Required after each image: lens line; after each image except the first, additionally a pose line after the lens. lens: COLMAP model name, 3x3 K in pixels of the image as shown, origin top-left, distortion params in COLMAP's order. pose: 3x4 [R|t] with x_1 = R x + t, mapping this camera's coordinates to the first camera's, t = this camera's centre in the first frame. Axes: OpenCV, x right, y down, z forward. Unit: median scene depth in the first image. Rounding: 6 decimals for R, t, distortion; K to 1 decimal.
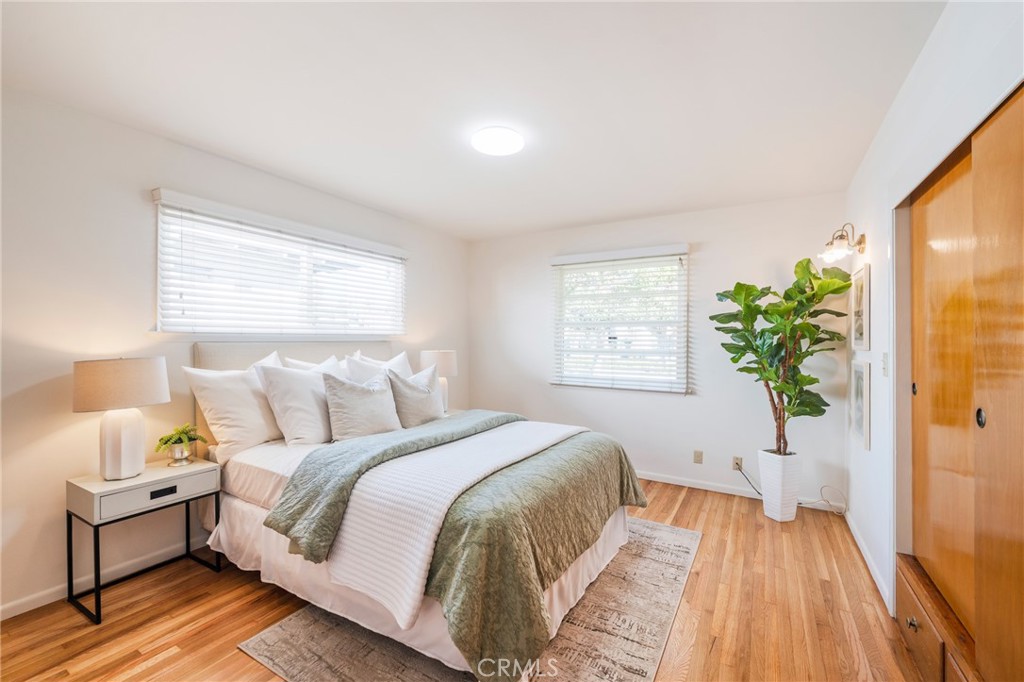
lens RADIAL K [[416.1, 0, 509.9], [0, 416.1, 351.2], [0, 0, 1]] dist [-0.000560, -0.000261]
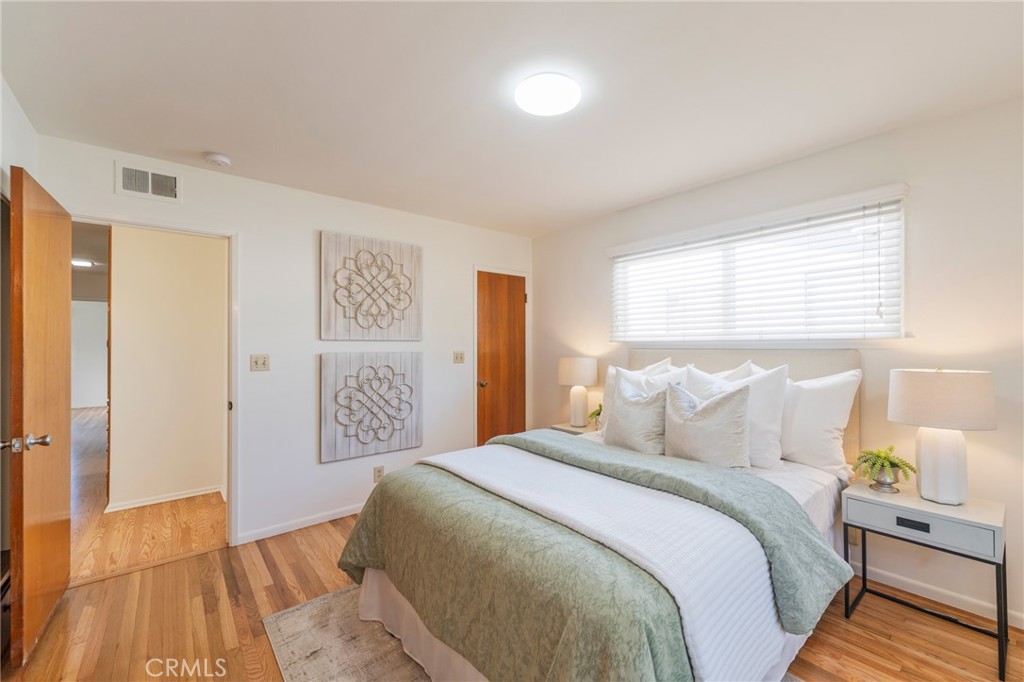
lens RADIAL K [[416.1, 0, 509.6], [0, 416.1, 334.0], [0, 0, 1]] dist [-0.000560, -0.000261]
pose [[-0.323631, -0.038172, -0.945413, 0.505249], [-0.034093, 0.999007, -0.028666, -0.013780], [0.945569, 0.022955, -0.324611, 0.824930]]
